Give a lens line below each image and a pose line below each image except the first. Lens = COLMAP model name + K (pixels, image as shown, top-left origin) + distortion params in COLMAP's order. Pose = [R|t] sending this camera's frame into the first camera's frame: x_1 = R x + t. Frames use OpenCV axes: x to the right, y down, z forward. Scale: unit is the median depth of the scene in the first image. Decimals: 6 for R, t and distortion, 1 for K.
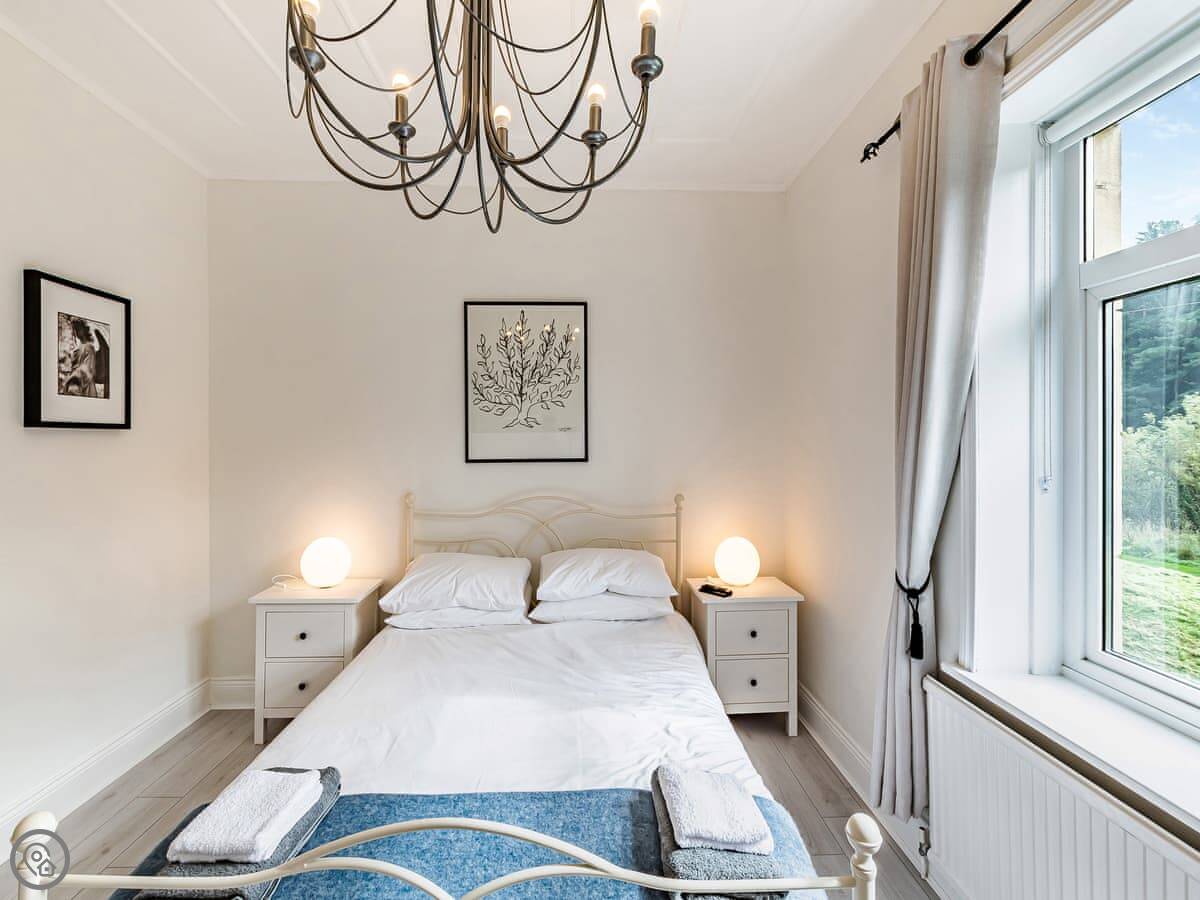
lens RADIAL K [[534.9, 0, 595.6], [0, 534.9, 432.6], [0, 0, 1]] dist [-0.002820, -0.000168]
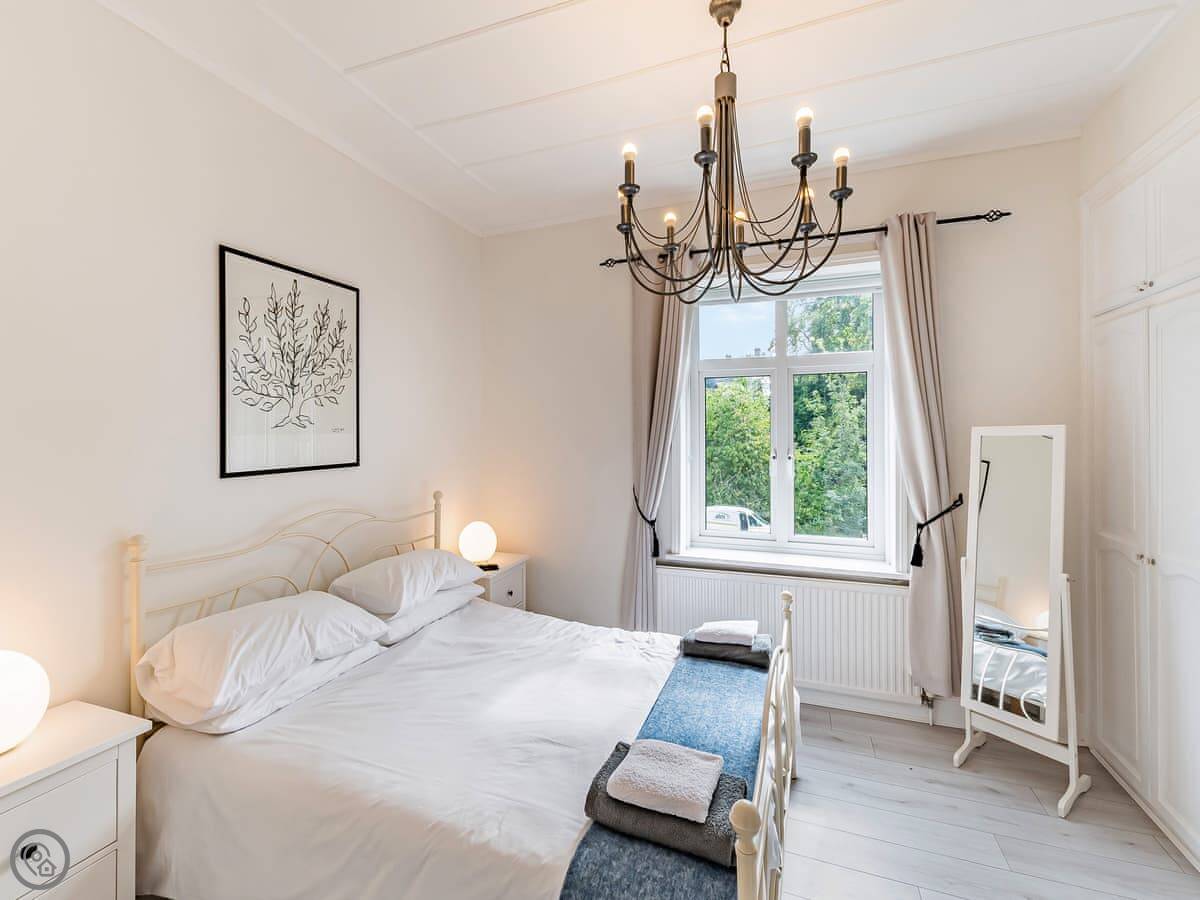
lens RADIAL K [[534.9, 0, 595.6], [0, 534.9, 432.6], [0, 0, 1]] dist [-0.002820, -0.000168]
pose [[0.386879, -0.000902, 0.922130, -0.691450], [-0.000379, 0.999999, 0.001137, -0.003515], [-0.922130, -0.000790, 0.386878, 0.286510]]
